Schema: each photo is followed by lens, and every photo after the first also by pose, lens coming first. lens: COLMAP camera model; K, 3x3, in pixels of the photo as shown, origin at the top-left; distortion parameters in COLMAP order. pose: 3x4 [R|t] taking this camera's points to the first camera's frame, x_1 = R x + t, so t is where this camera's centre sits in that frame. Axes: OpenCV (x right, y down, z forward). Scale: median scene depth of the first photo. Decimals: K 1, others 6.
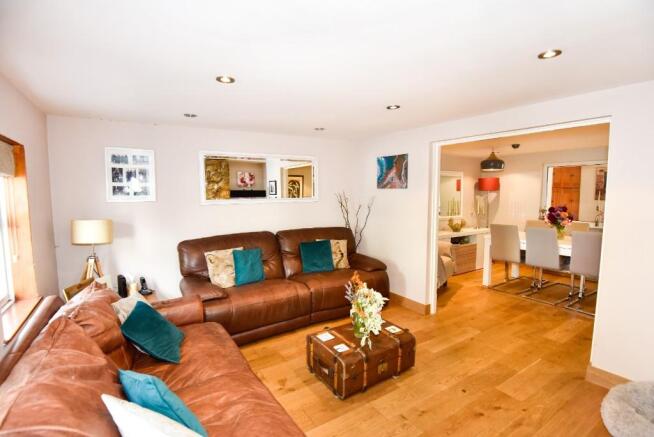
lens RADIAL K [[312.6, 0, 342.7], [0, 312.6, 216.4], [0, 0, 1]] dist [-0.002142, -0.000436]
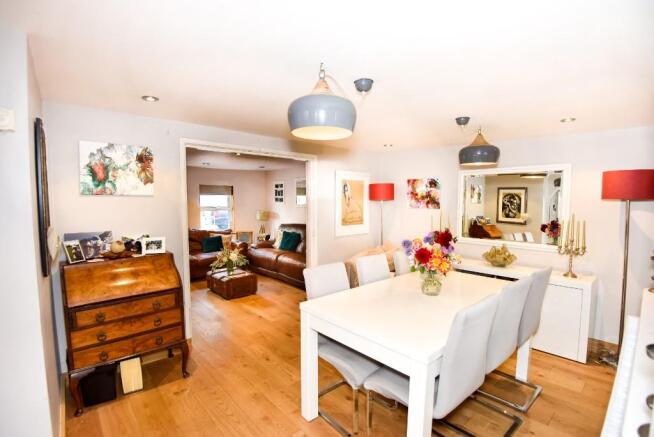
lens RADIAL K [[312.6, 0, 342.7], [0, 312.6, 216.4], [0, 0, 1]] dist [-0.002142, -0.000436]
pose [[0.181477, 0.034140, -0.982802, 1.610162], [-0.106349, 0.994217, 0.014899, -0.044273], [0.977628, 0.101816, 0.184059, 1.028437]]
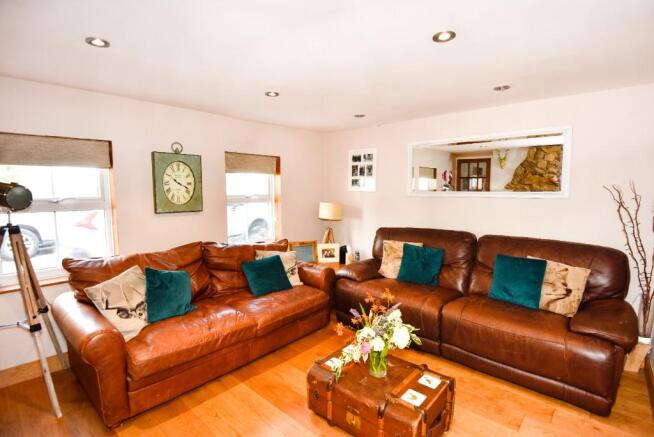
lens RADIAL K [[332.2, 0, 327.0], [0, 332.2, 218.5], [0, 0, 1]] dist [-0.008584, -0.000553]
pose [[0.240377, 0.086670, -0.966802, 0.594121], [-0.088735, 0.993797, 0.067028, -0.015642], [0.966615, 0.069678, 0.246577, 0.531942]]
